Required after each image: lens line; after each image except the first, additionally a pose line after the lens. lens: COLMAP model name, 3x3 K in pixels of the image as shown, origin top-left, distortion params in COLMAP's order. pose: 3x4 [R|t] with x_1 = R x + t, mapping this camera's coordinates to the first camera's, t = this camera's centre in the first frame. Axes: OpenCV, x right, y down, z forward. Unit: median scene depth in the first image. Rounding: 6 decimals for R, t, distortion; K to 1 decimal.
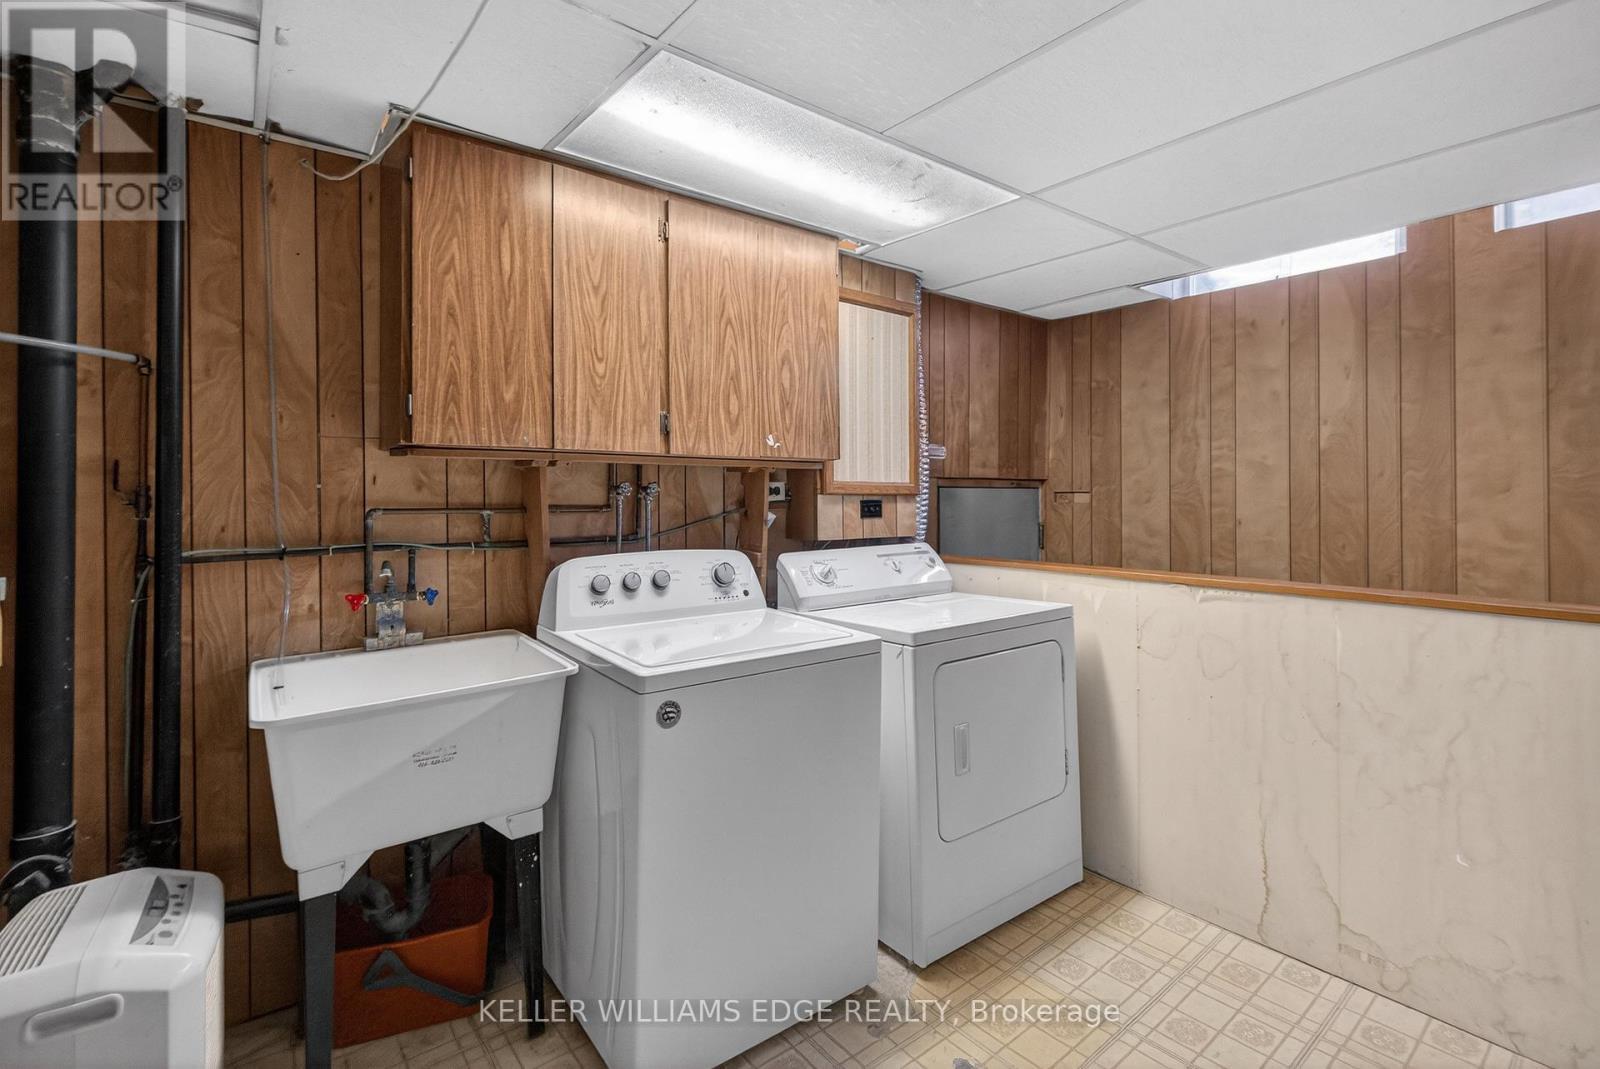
lens RADIAL K [[756.7, 0, 801.1], [0, 756.7, 502.6], [0, 0, 1]] dist [-0.000226, -0.000317]
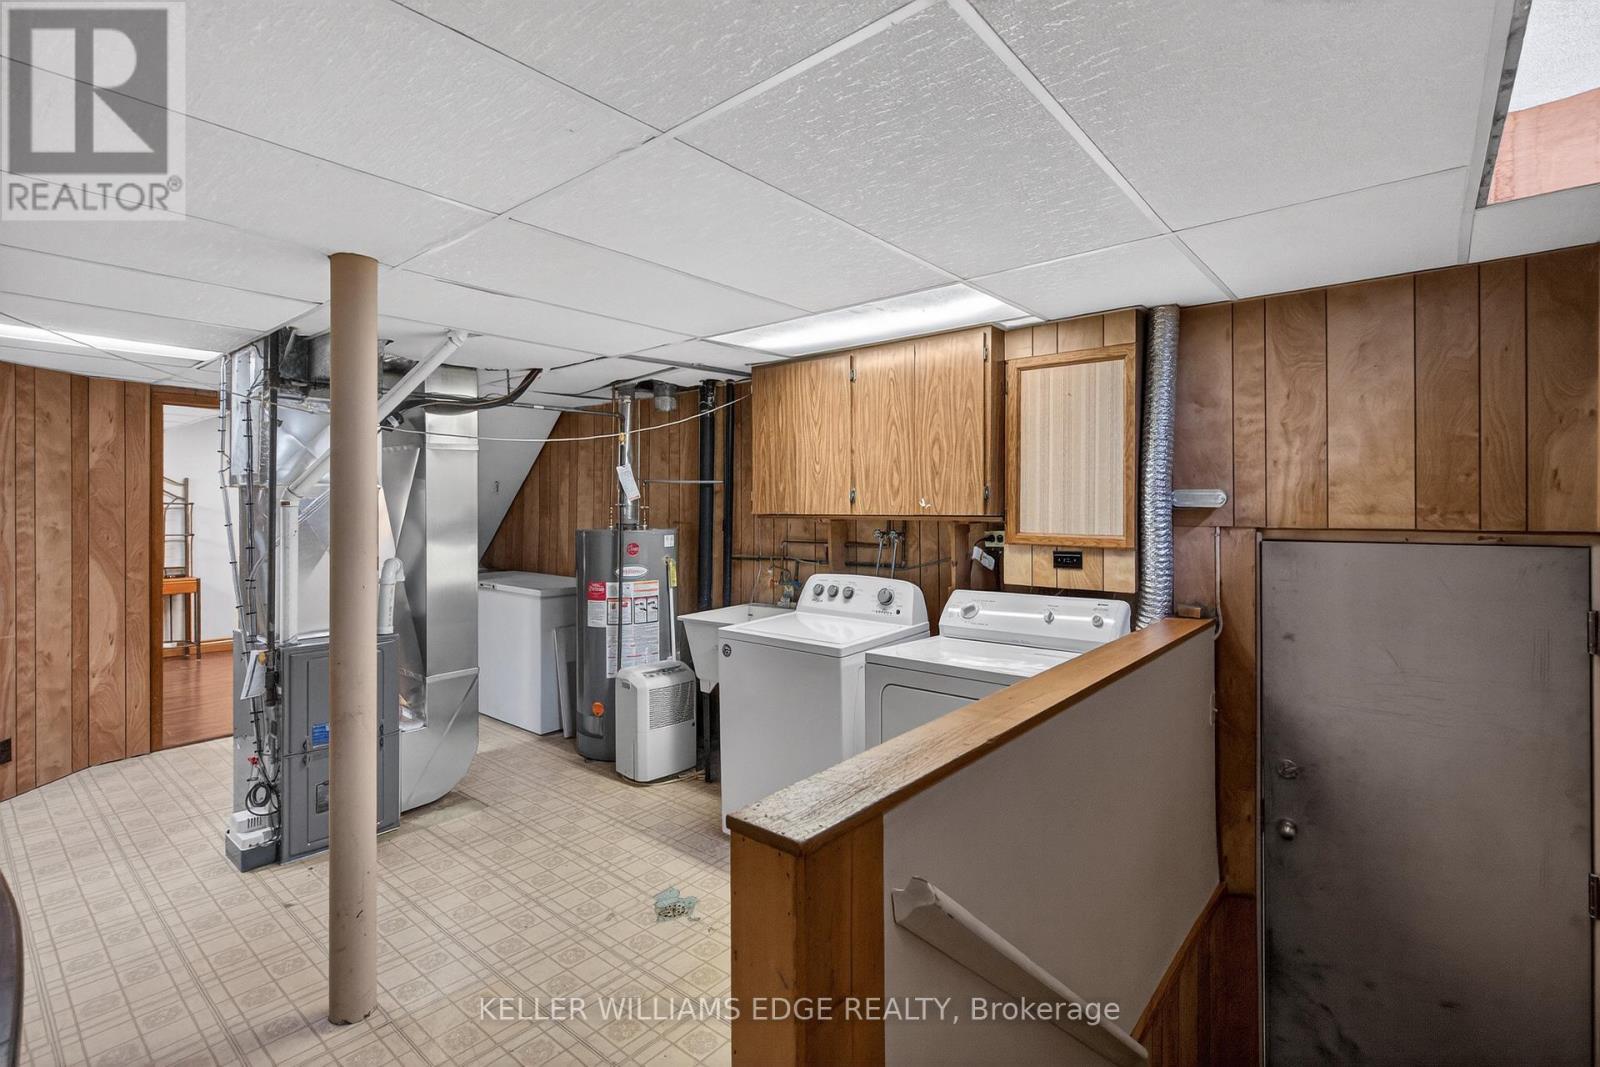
lens RADIAL K [[718.8, 0, 803.6], [0, 718.8, 519.4], [0, 0, 1]] dist [-0.000206, -0.000137]
pose [[0.186488, 0.019816, -0.982257, 1.155326], [-0.007420, 0.999796, 0.018761, -0.073650], [0.982429, 0.003790, 0.186597, 0.545294]]
